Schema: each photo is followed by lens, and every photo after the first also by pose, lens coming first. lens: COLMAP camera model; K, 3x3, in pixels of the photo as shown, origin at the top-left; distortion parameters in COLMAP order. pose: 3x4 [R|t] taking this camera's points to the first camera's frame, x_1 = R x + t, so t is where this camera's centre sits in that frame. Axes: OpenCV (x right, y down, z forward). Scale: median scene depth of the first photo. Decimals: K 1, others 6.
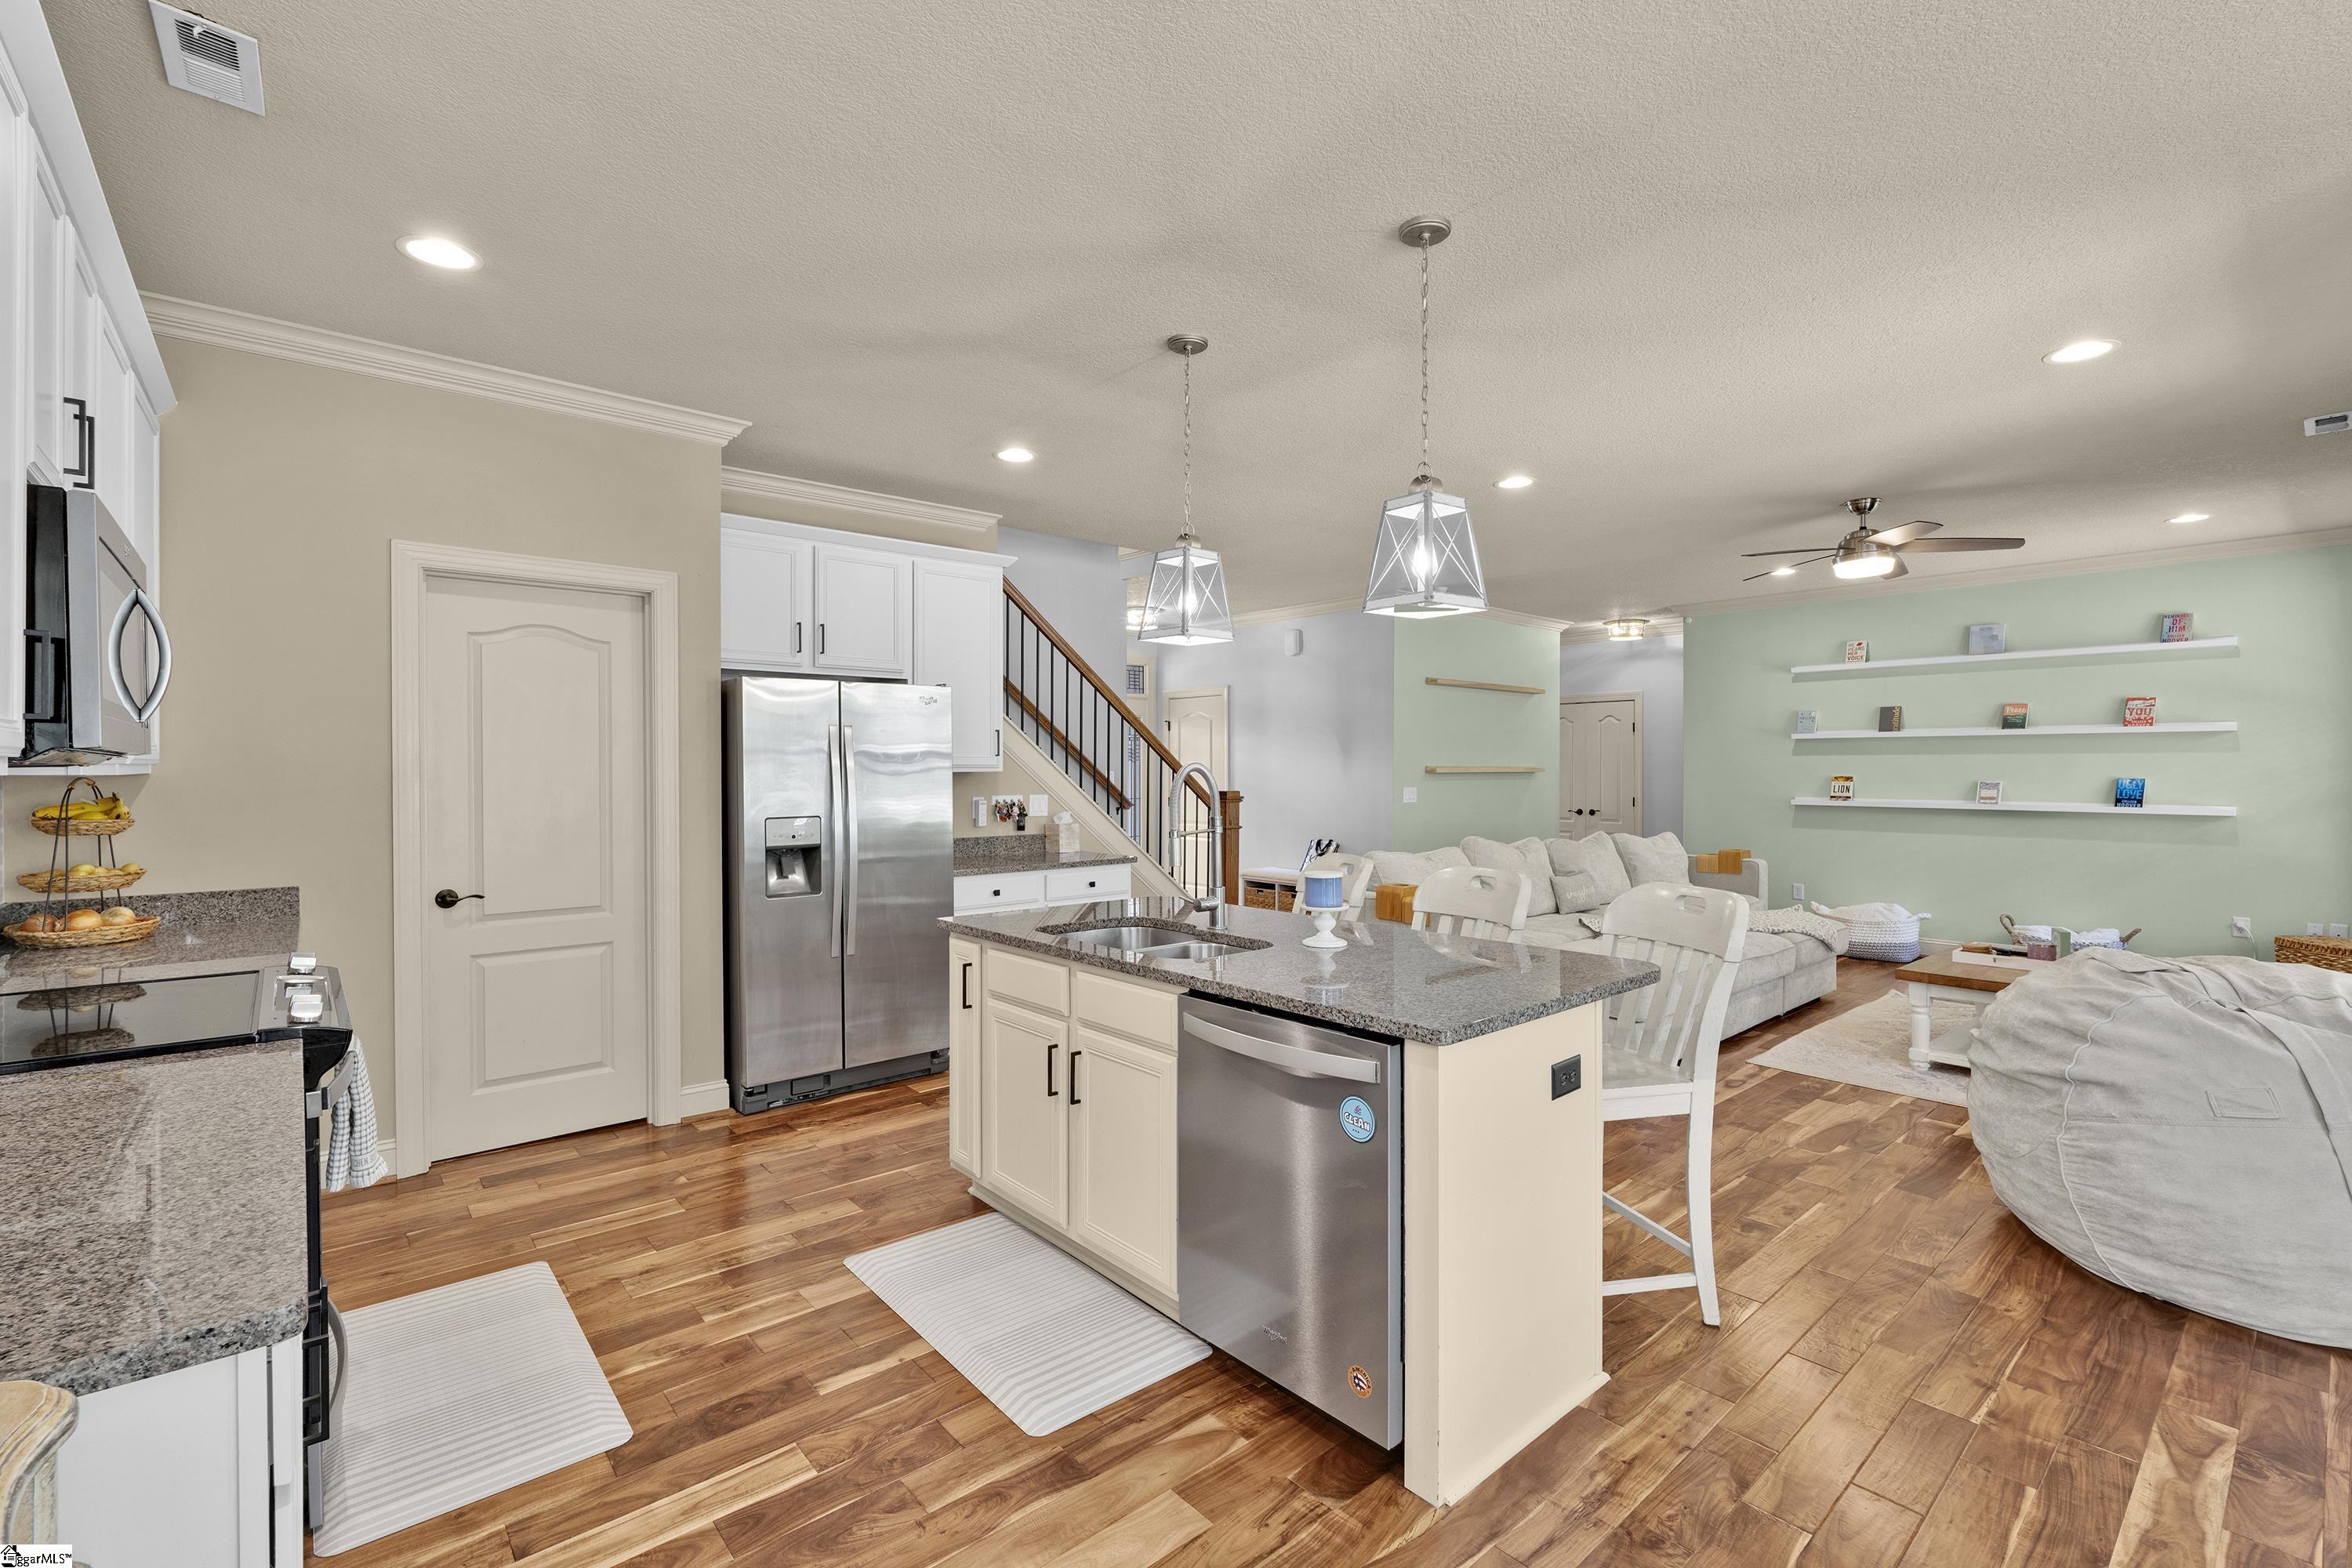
lens RADIAL K [[1024.0, 0, 1176.0], [0, 1024.0, 784.0], [0, 0, 1]] dist [-0.008030, 0.000348]
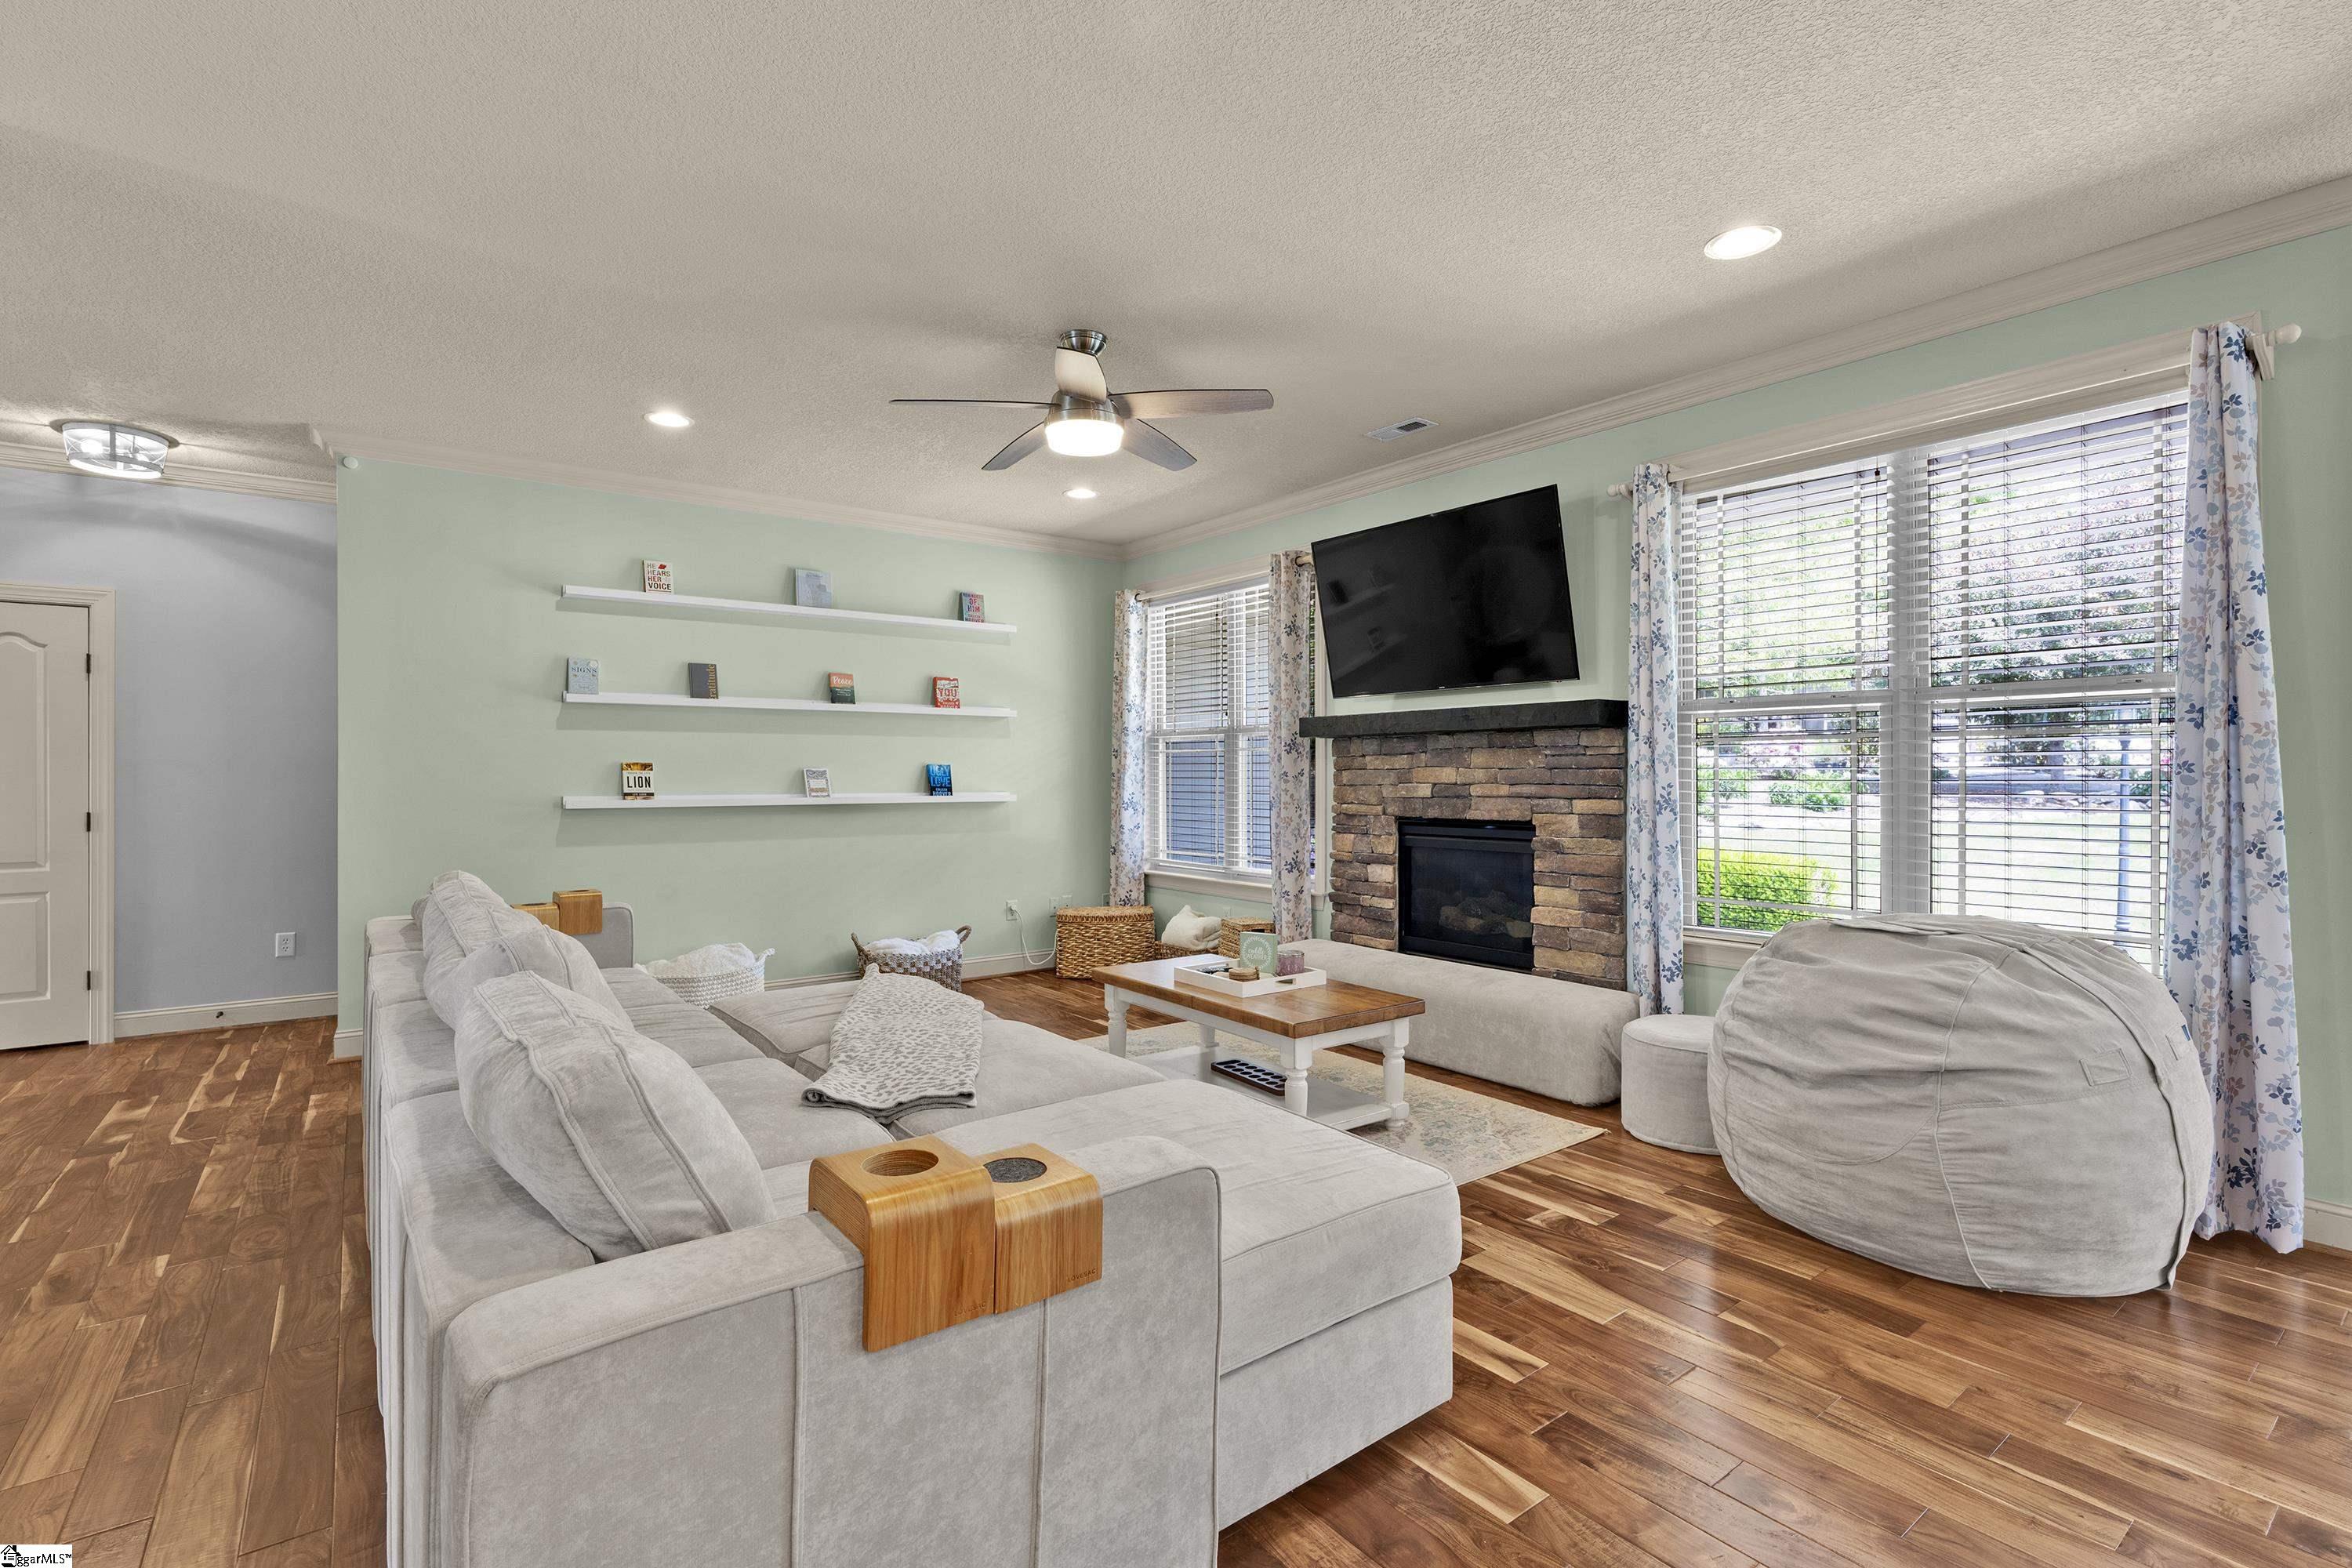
lens RADIAL K [[1078.7, 0, 1171.8], [0, 1078.7, 770.8], [0, 0, 1]] dist [-0.002974, -0.000007]
pose [[0.063556, 0.003553, 0.997972, -0.035627], [0.015682, 0.999867, -0.004558, 0.011978], [-0.997855, 0.015939, 0.063492, 1.143982]]
